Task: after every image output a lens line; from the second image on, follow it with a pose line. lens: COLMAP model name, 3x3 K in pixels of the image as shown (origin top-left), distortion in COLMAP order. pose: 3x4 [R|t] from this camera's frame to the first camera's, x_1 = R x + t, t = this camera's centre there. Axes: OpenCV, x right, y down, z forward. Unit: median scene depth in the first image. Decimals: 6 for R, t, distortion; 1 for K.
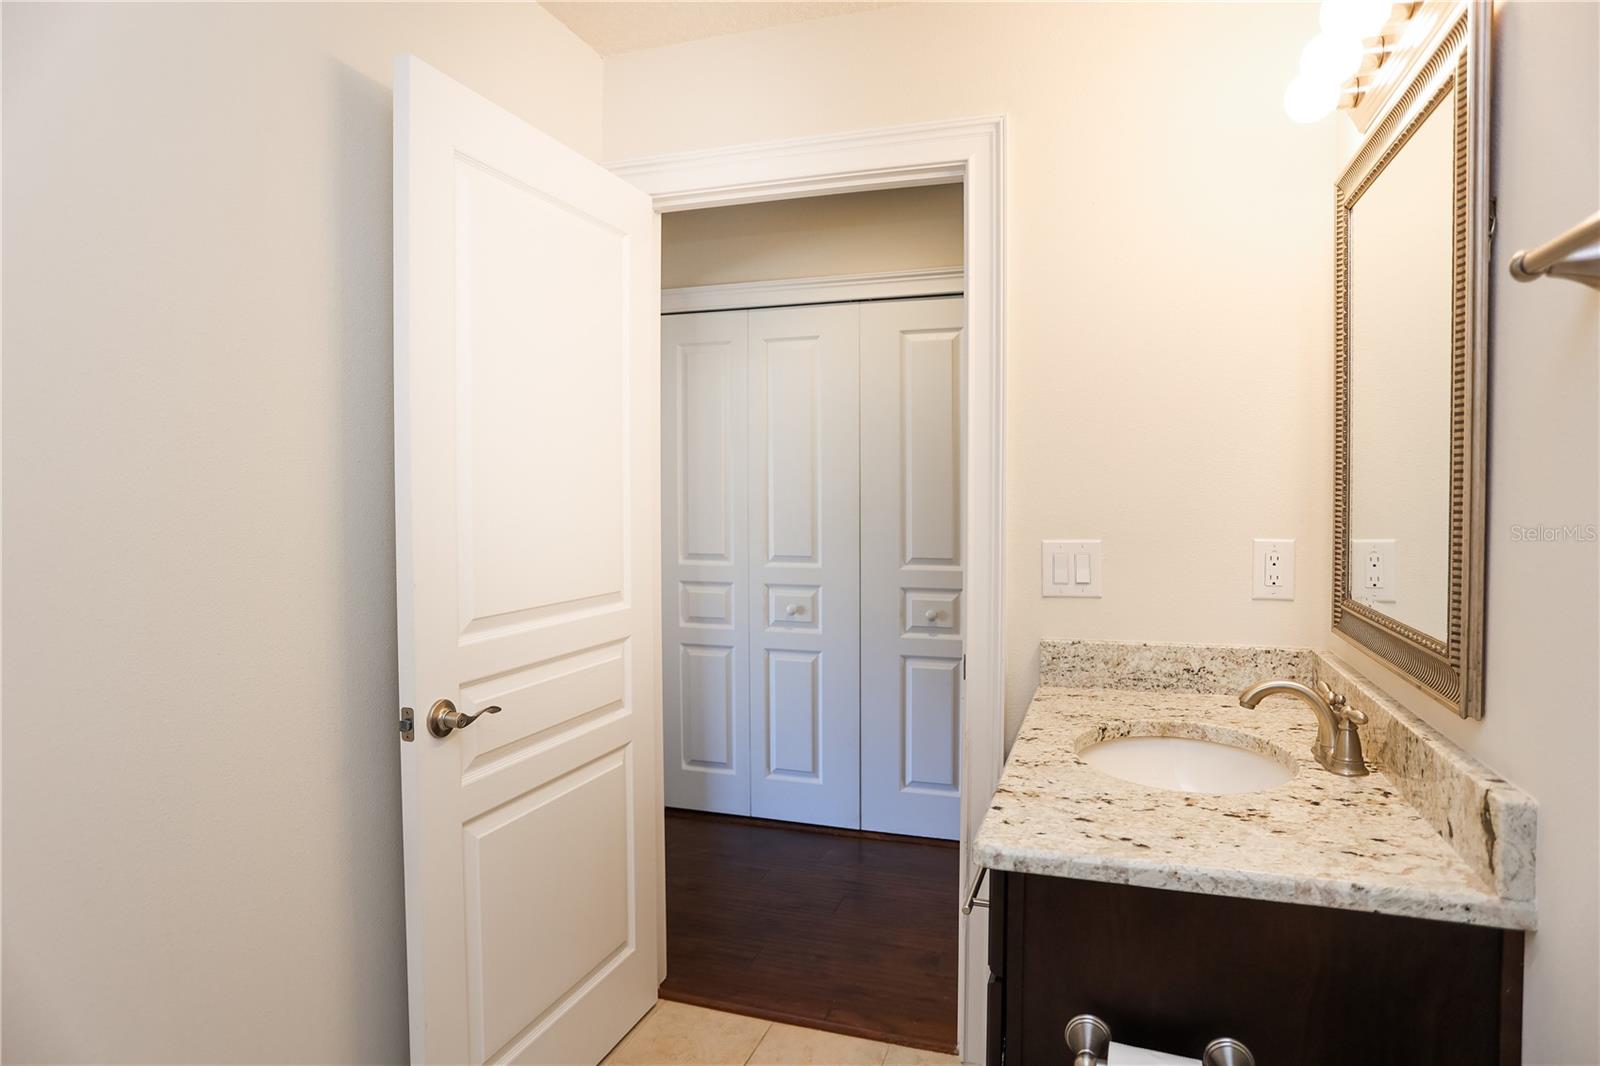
lens RADIAL K [[913.9, 0, 801.5], [0, 913.9, 524.0], [0, 0, 1]] dist [-0.030109, 0.009720]
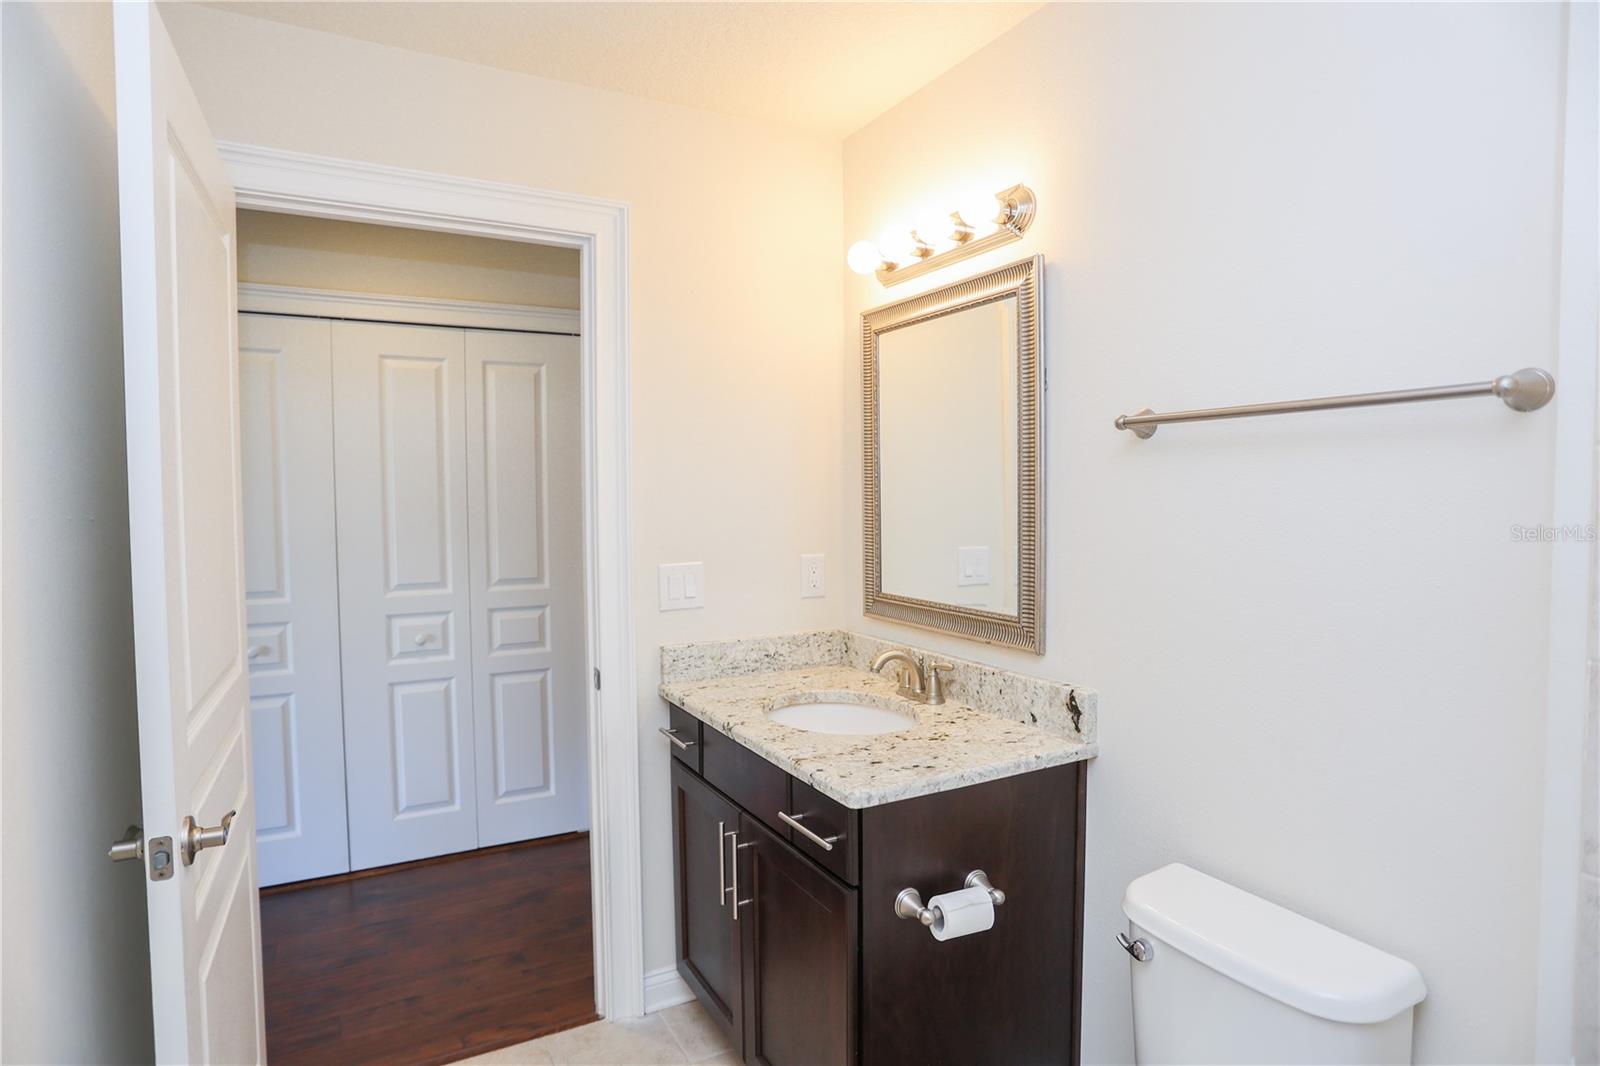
lens RADIAL K [[849.5, 0, 799.9], [0, 849.5, 526.3], [0, 0, 1]] dist [-0.043748, 0.007714]
pose [[0.682880, -0.025598, 0.730082, -0.462278], [0.027905, 0.999571, 0.008945, -0.041248], [-0.729997, 0.014264, 0.683301, 0.099669]]
